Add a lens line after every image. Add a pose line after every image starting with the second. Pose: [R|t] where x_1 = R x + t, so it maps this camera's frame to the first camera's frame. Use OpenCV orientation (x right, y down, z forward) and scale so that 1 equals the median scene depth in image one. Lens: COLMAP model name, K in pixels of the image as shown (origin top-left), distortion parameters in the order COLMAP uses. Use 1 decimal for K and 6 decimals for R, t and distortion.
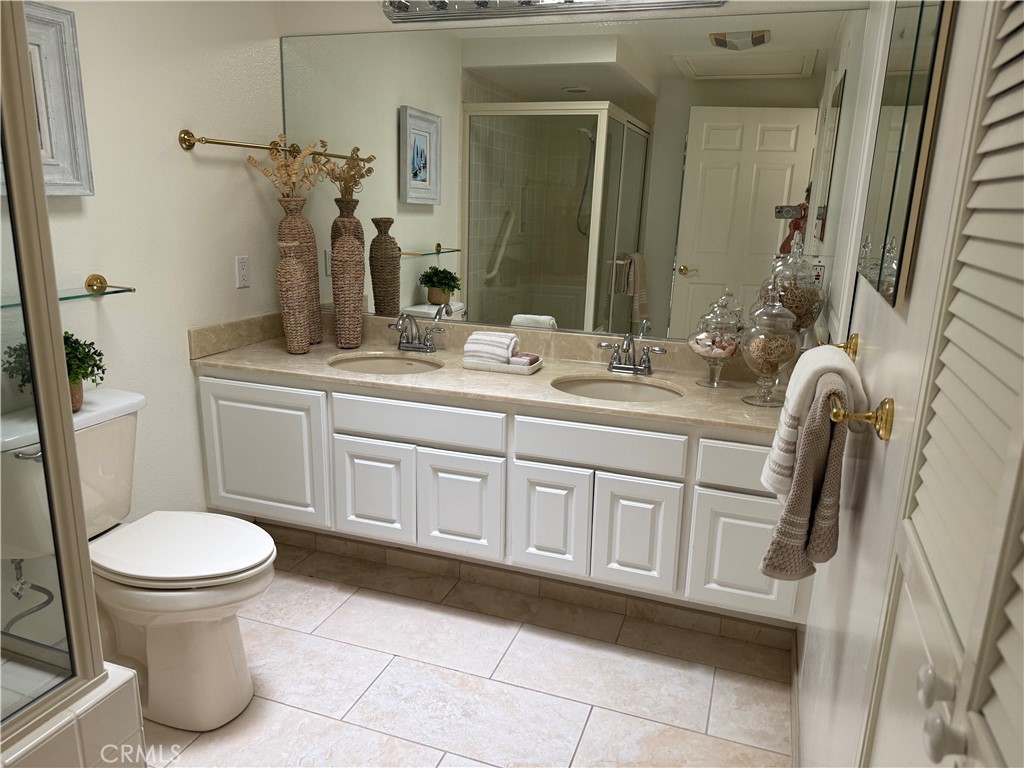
lens RADIAL K [[719.7, 0, 512.0], [0, 719.7, 384.0], [0, 0, 1]] dist [0.002003, -0.001026]
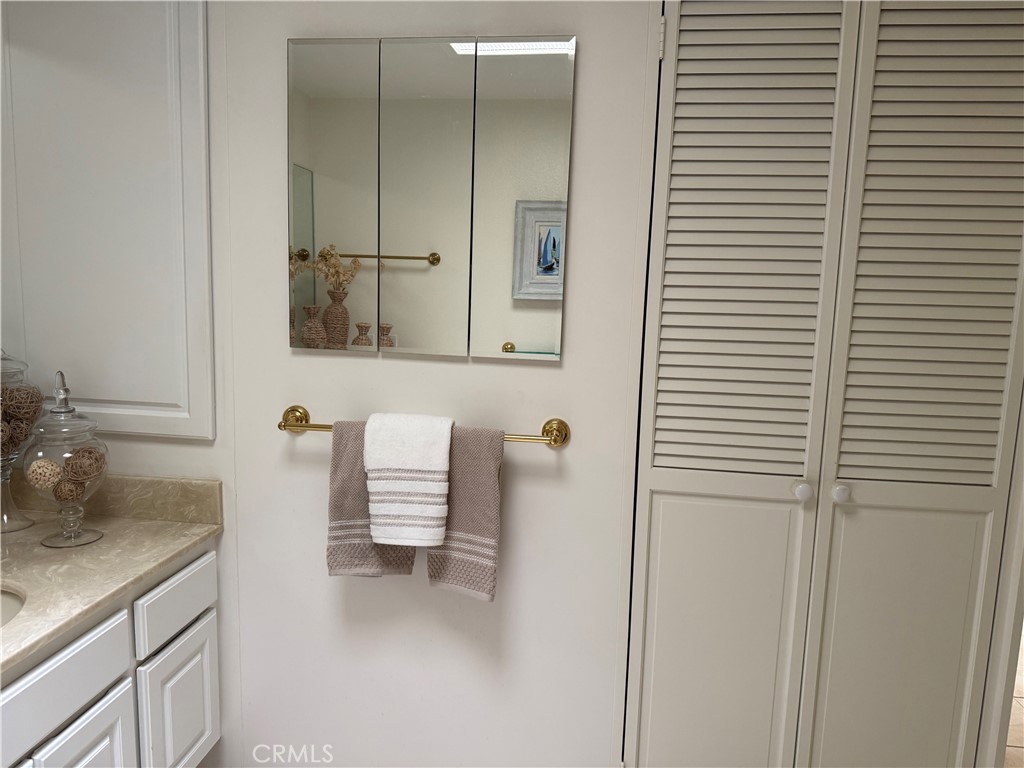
lens RADIAL K [[719.7, 0, 512.0], [0, 719.7, 384.0], [0, 0, 1]] dist [0.002003, -0.001026]
pose [[-0.240542, -0.153215, 0.958470, -0.468558], [0.208121, 0.956356, 0.205108, -0.194890], [-0.948064, 0.248815, -0.198156, 0.713953]]
